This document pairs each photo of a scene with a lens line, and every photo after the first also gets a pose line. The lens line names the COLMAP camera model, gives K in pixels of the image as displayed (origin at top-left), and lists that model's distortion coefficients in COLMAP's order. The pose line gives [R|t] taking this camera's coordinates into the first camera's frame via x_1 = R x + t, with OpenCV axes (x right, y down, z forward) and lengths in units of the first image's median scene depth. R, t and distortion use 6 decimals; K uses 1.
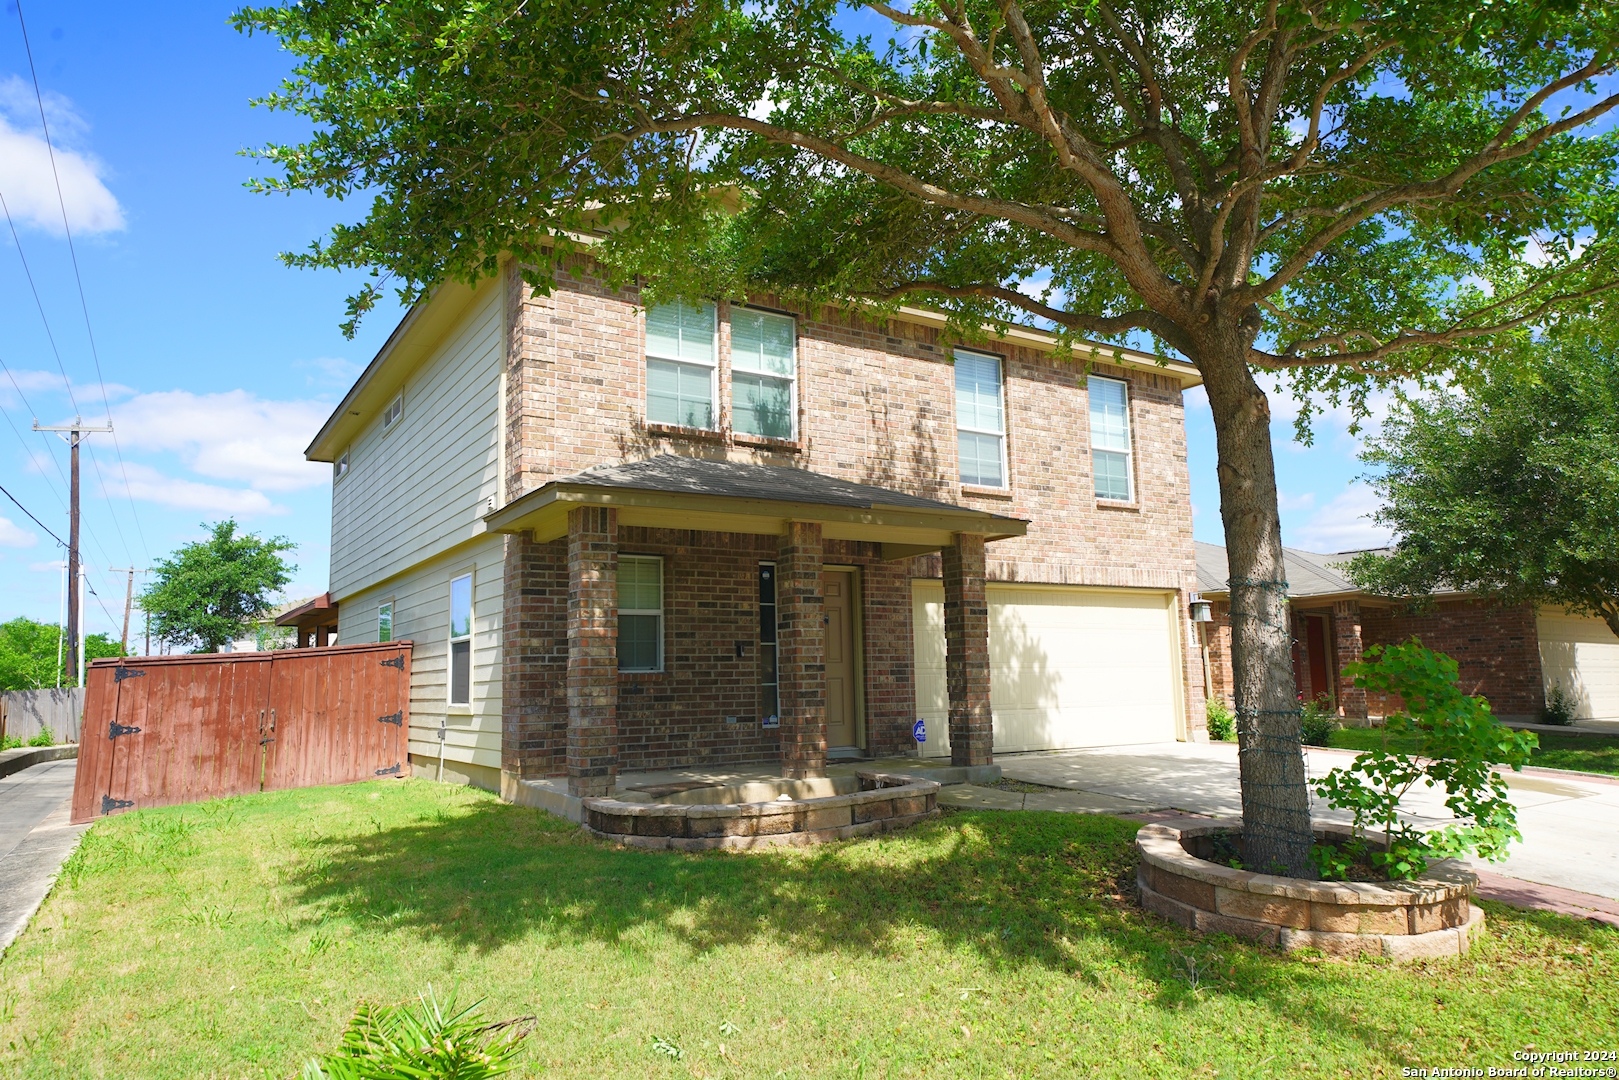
lens RADIAL K [[1050.5, 0, 792.4], [0, 1050.5, 547.2], [0, 0, 1]] dist [0.029607, 0.002617]
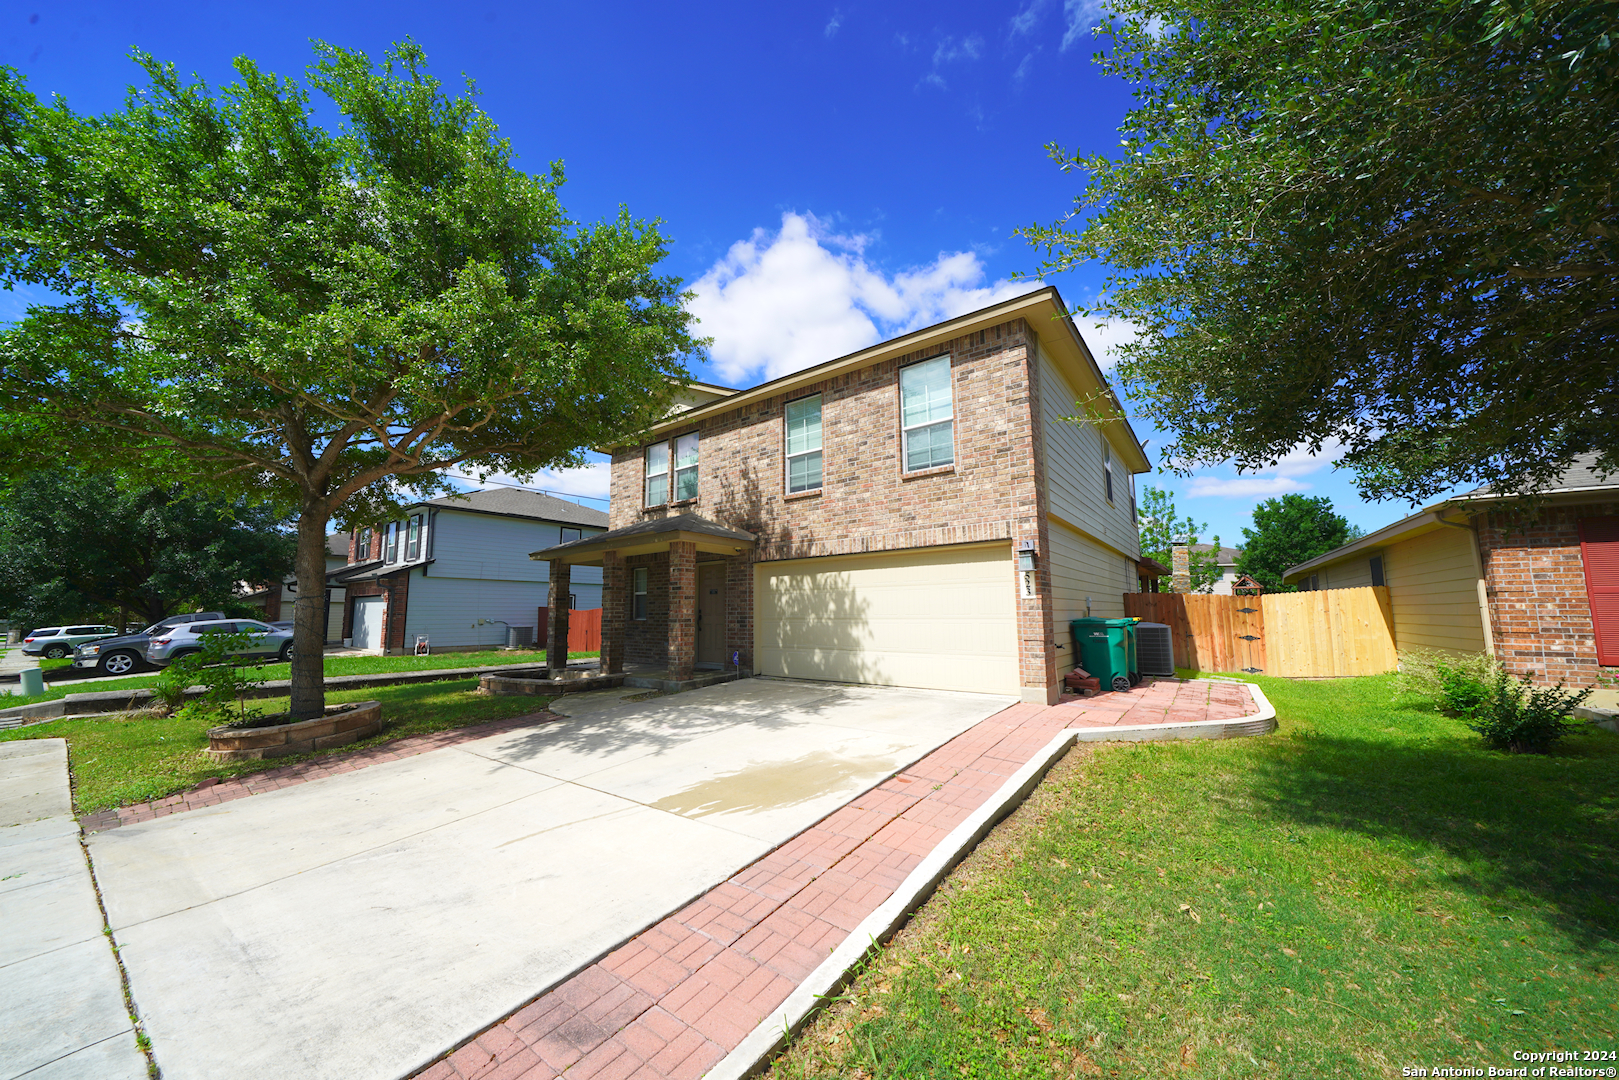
lens RADIAL K [[556.7, 0, 798.3], [0, 556.7, 545.8], [0, 0, 1]] dist [-0.023625, 0.000353]
pose [[0.340975, -0.098168, -0.934933, 0.832014], [0.126499, 0.990279, -0.057844, 0.054675], [0.931522, -0.098545, 0.350079, 0.685747]]
